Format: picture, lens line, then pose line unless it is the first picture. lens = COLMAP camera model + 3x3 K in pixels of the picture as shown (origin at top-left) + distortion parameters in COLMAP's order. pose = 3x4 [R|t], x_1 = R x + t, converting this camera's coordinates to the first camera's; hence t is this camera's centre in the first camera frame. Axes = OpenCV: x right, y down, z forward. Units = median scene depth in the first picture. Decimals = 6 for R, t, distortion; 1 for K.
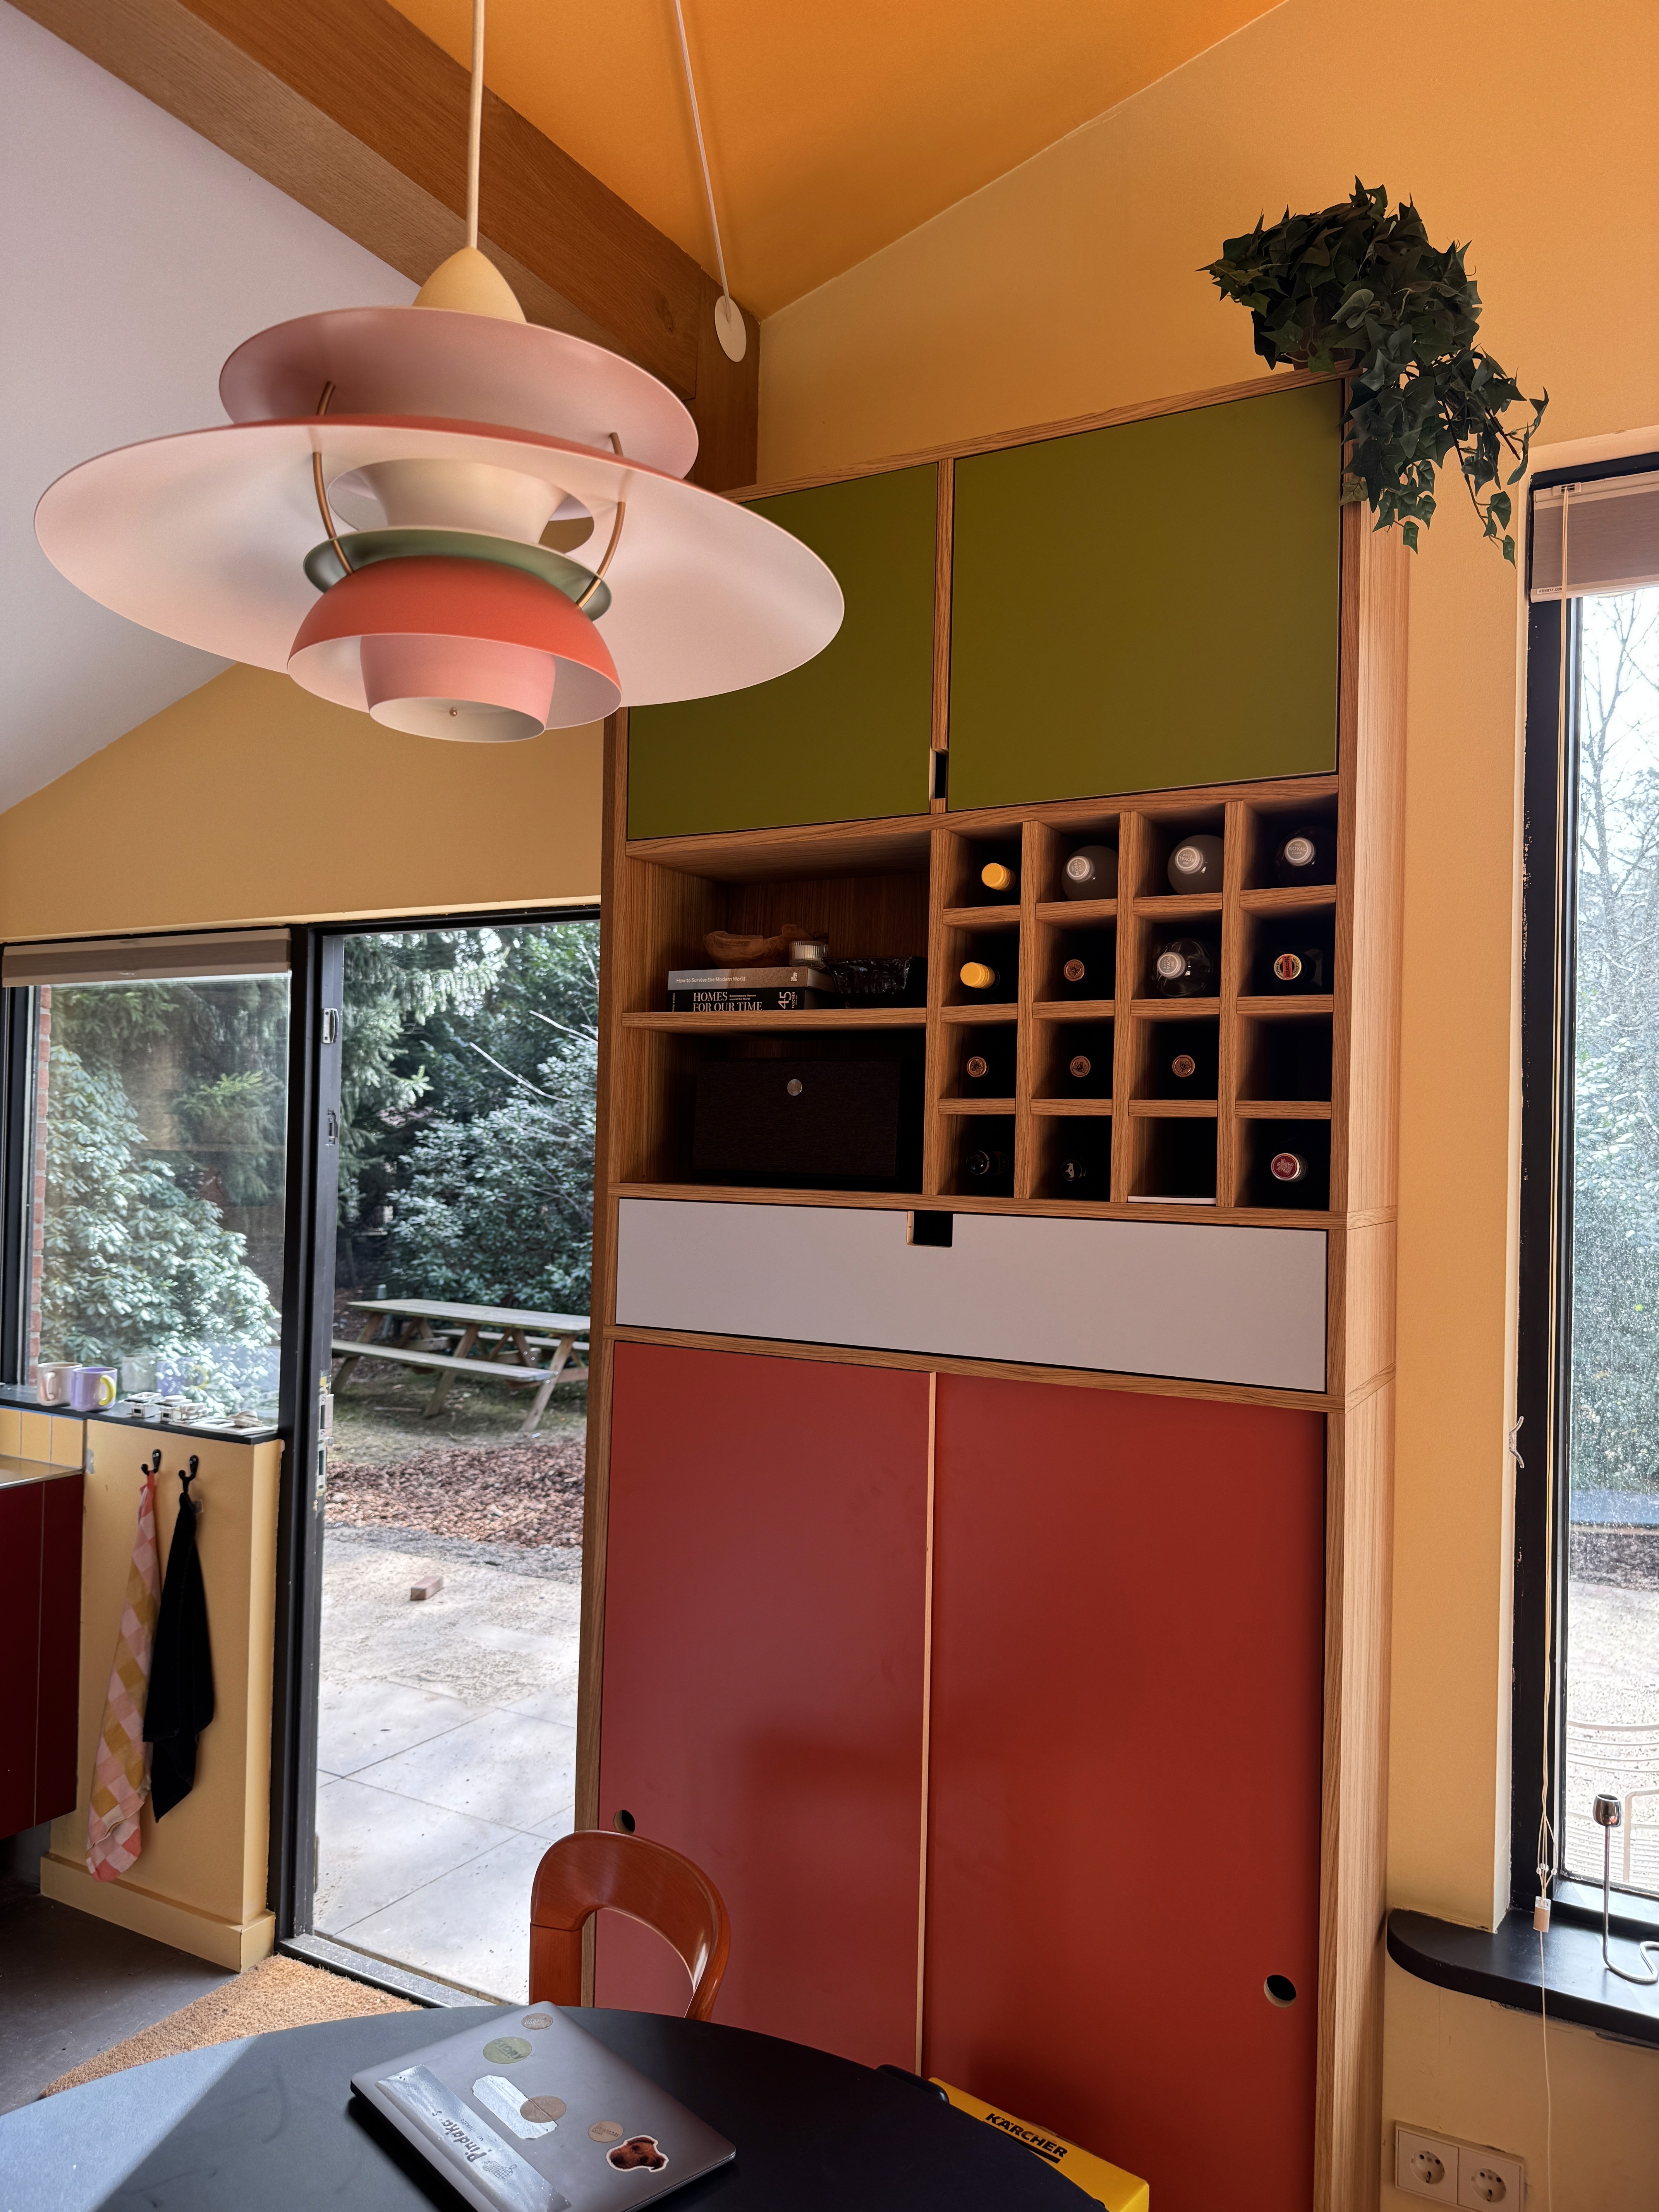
lens RADIAL K [[1555.8, 0, 829.5], [0, 1555.8, 1106.0], [0, 0, 1]] dist [0.126313, -0.200139]
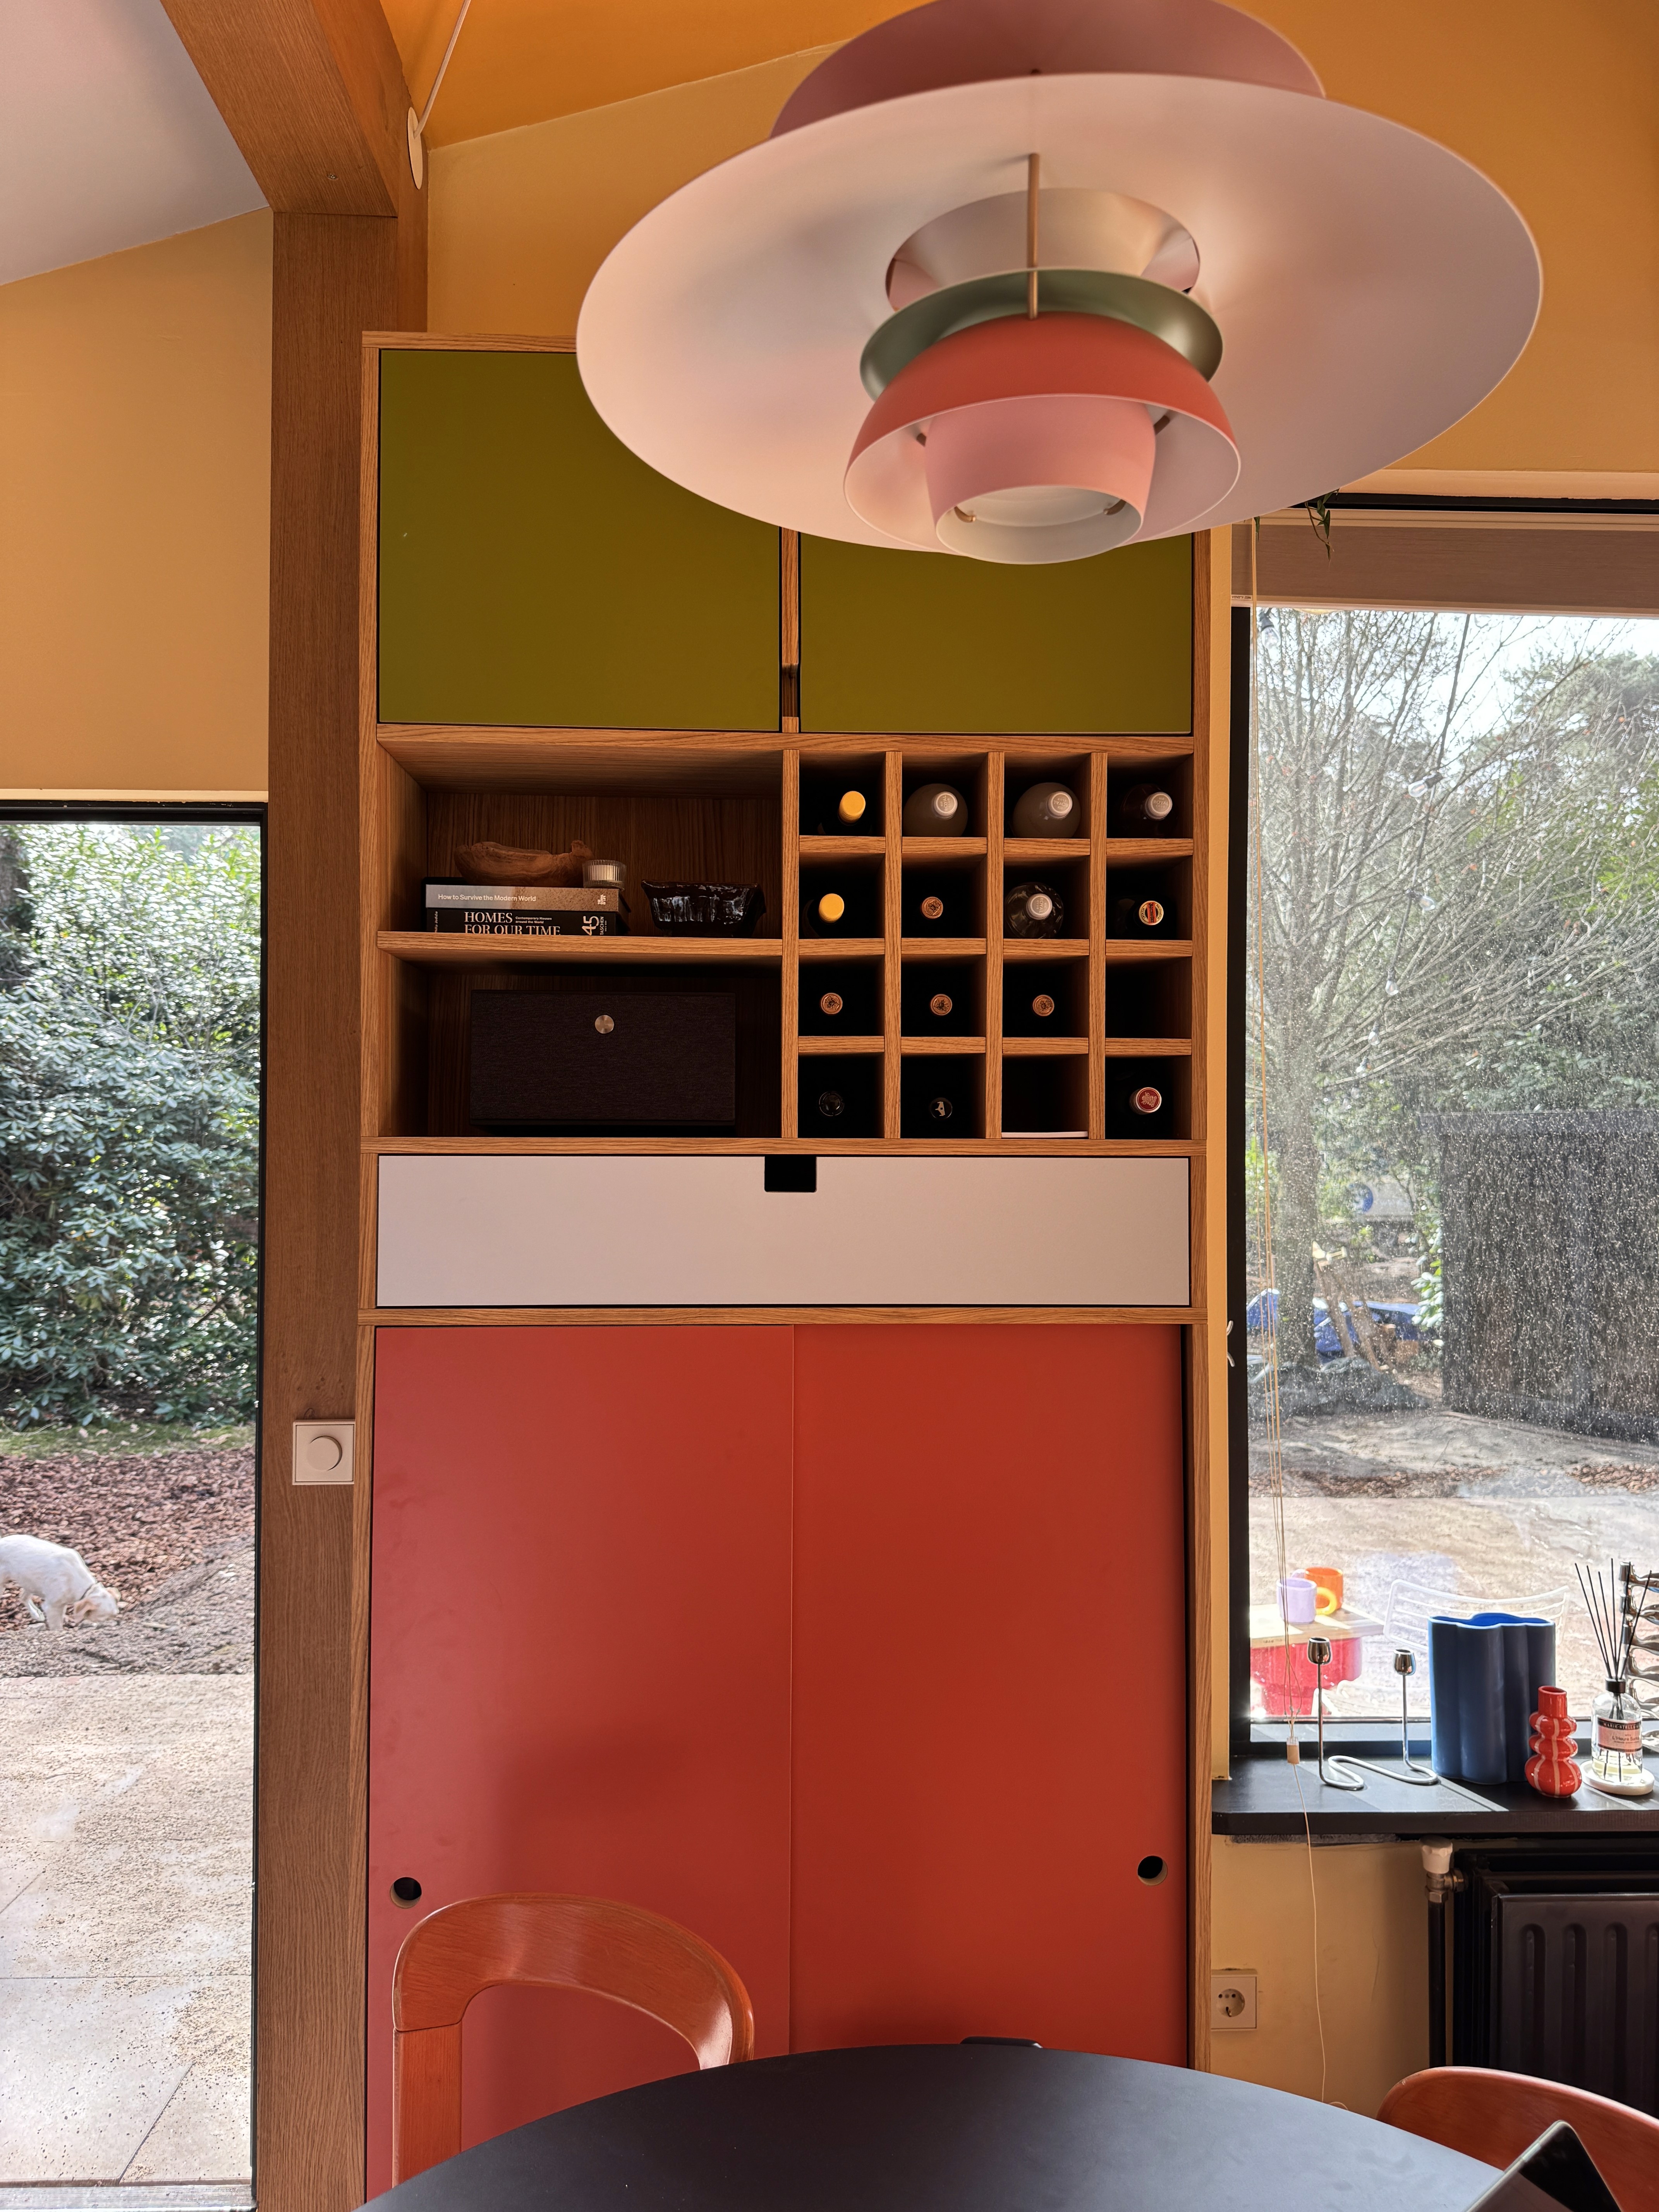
lens RADIAL K [[1560.6, 0, 827.1], [0, 1560.6, 1110.2], [0, 0, 1]] dist [0.128229, -0.208251]
pose [[0.854299, -0.012621, 0.519629, -0.424342], [0.003320, 0.999817, 0.018826, 0.023388], [-0.519771, -0.014358, 0.854185, 0.185204]]
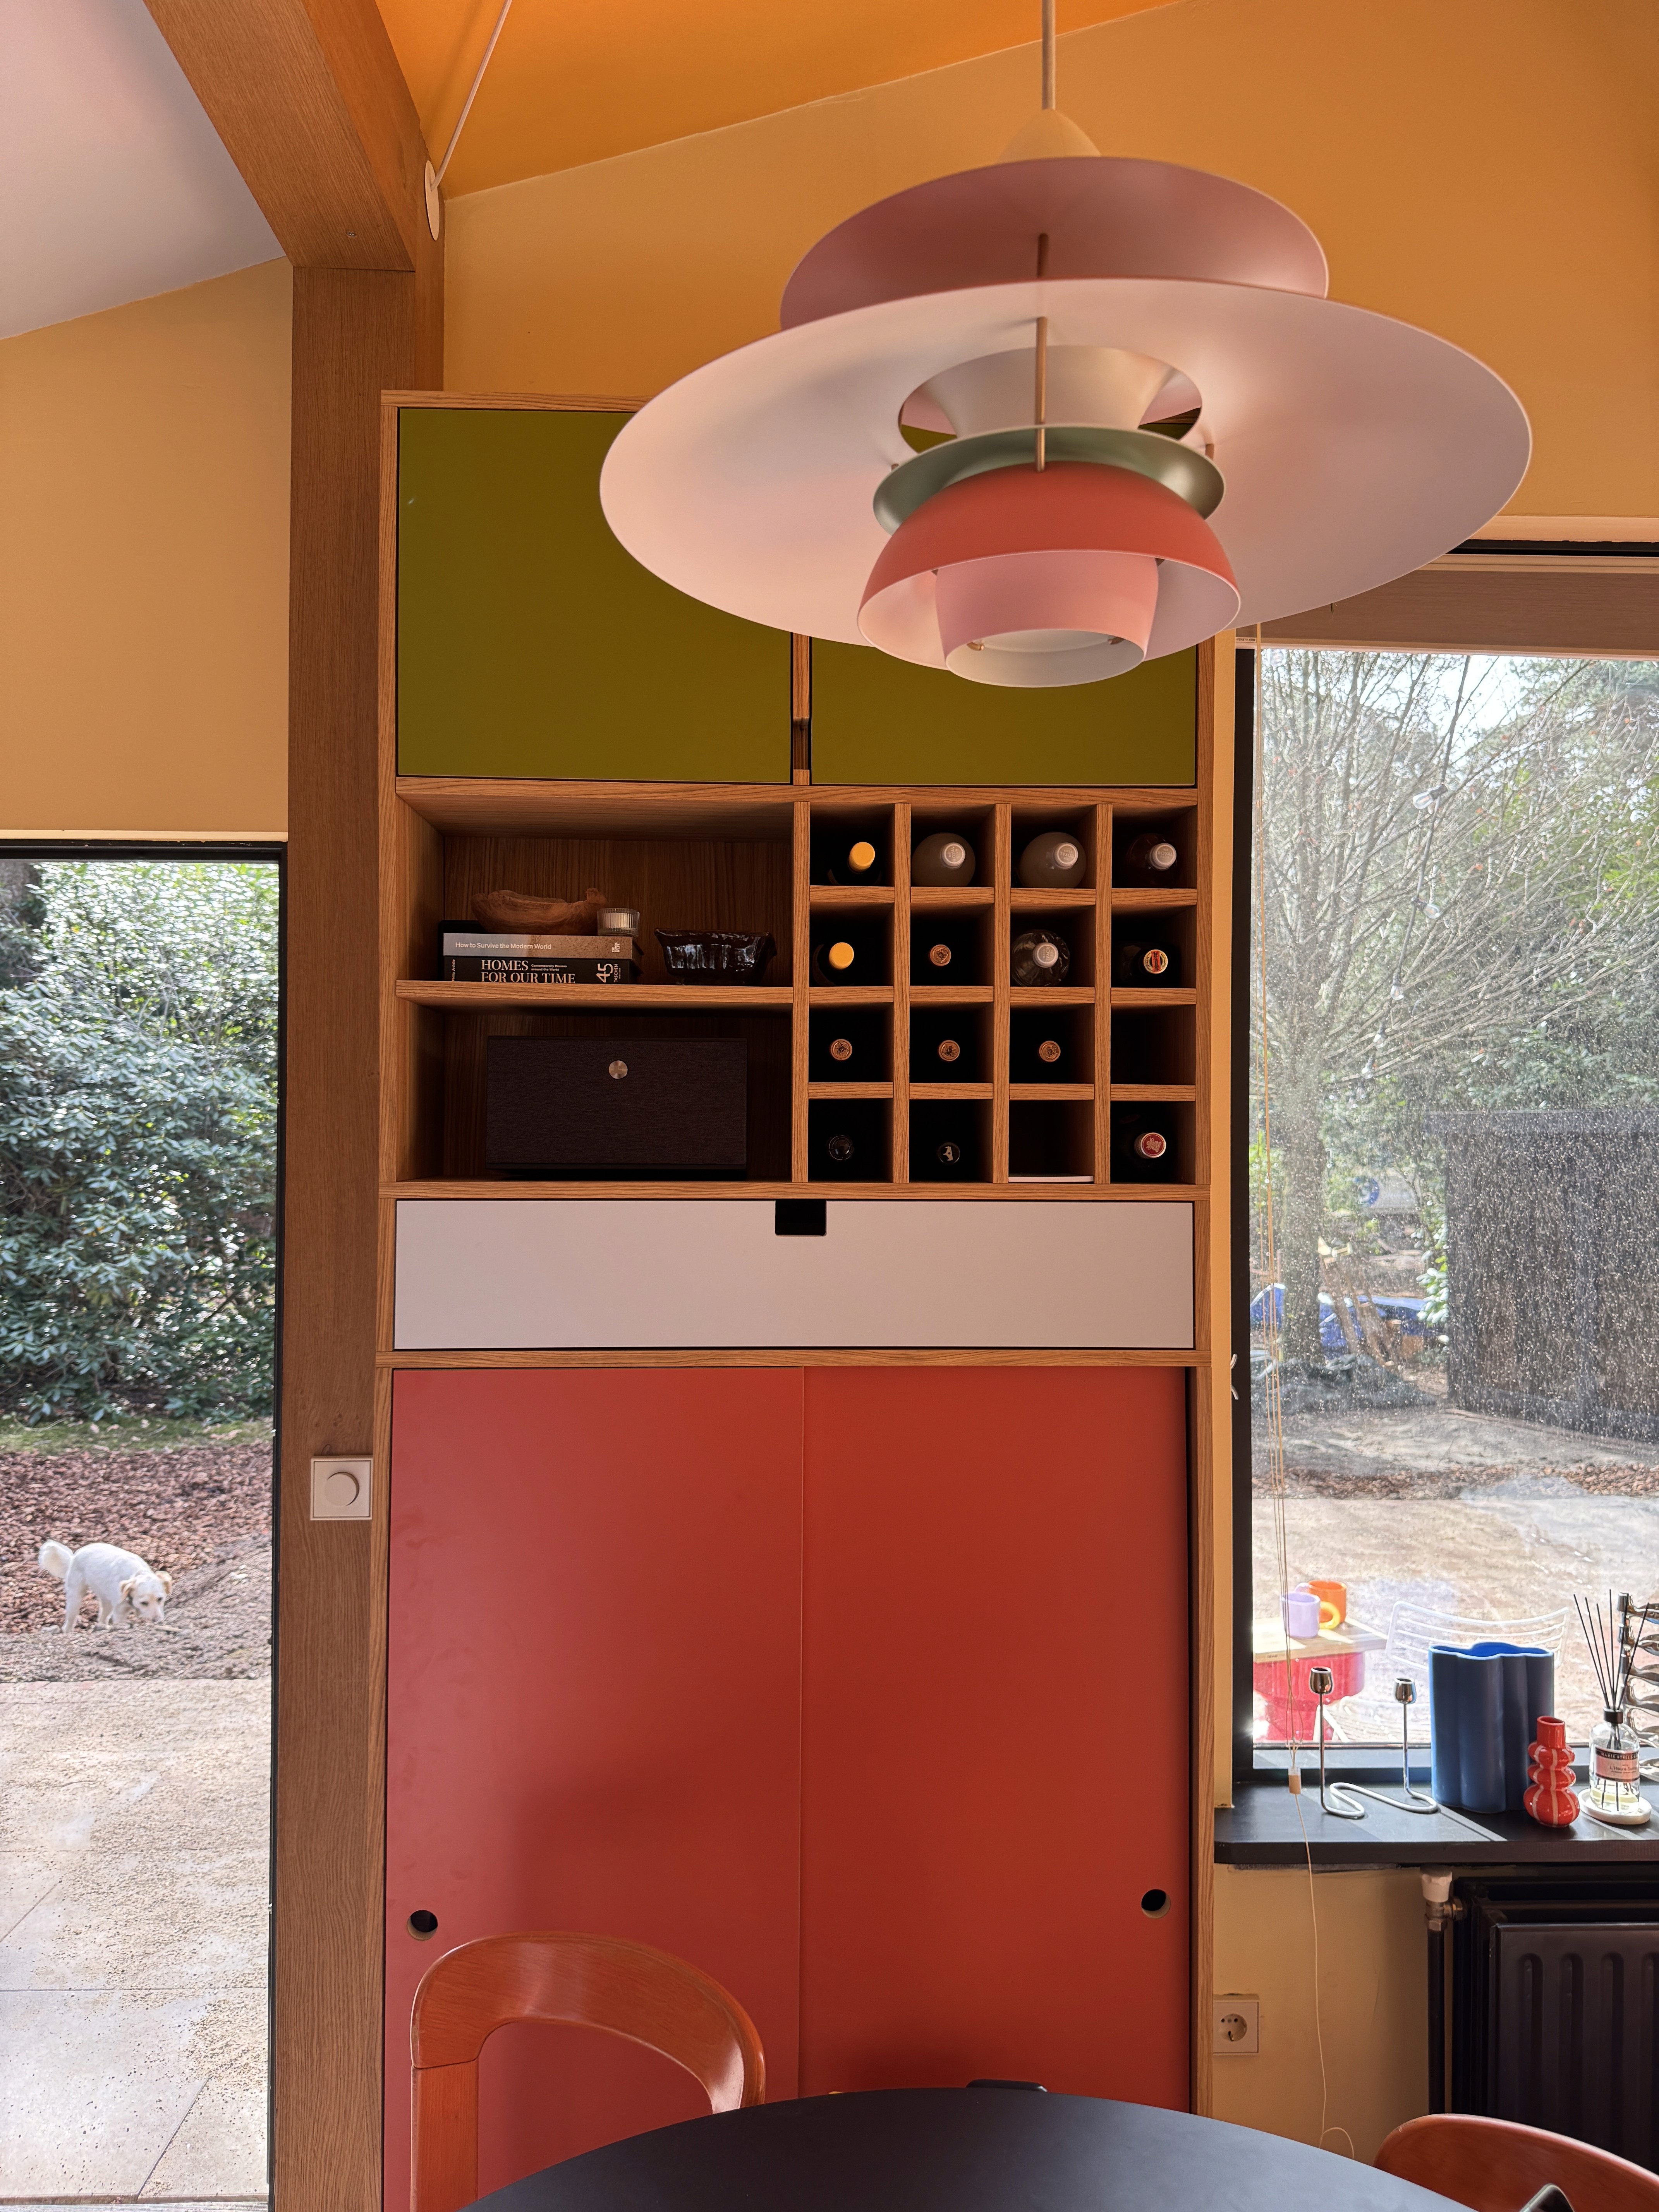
lens RADIAL K [[1555.8, 0, 829.5], [0, 1555.8, 1106.0], [0, 0, 1]] dist [0.126313, -0.200139]
pose [[0.855816, -0.012009, 0.517140, -0.432792], [0.001890, 0.999796, 0.020089, -0.009829], [-0.517276, -0.016215, 0.855665, 0.174627]]
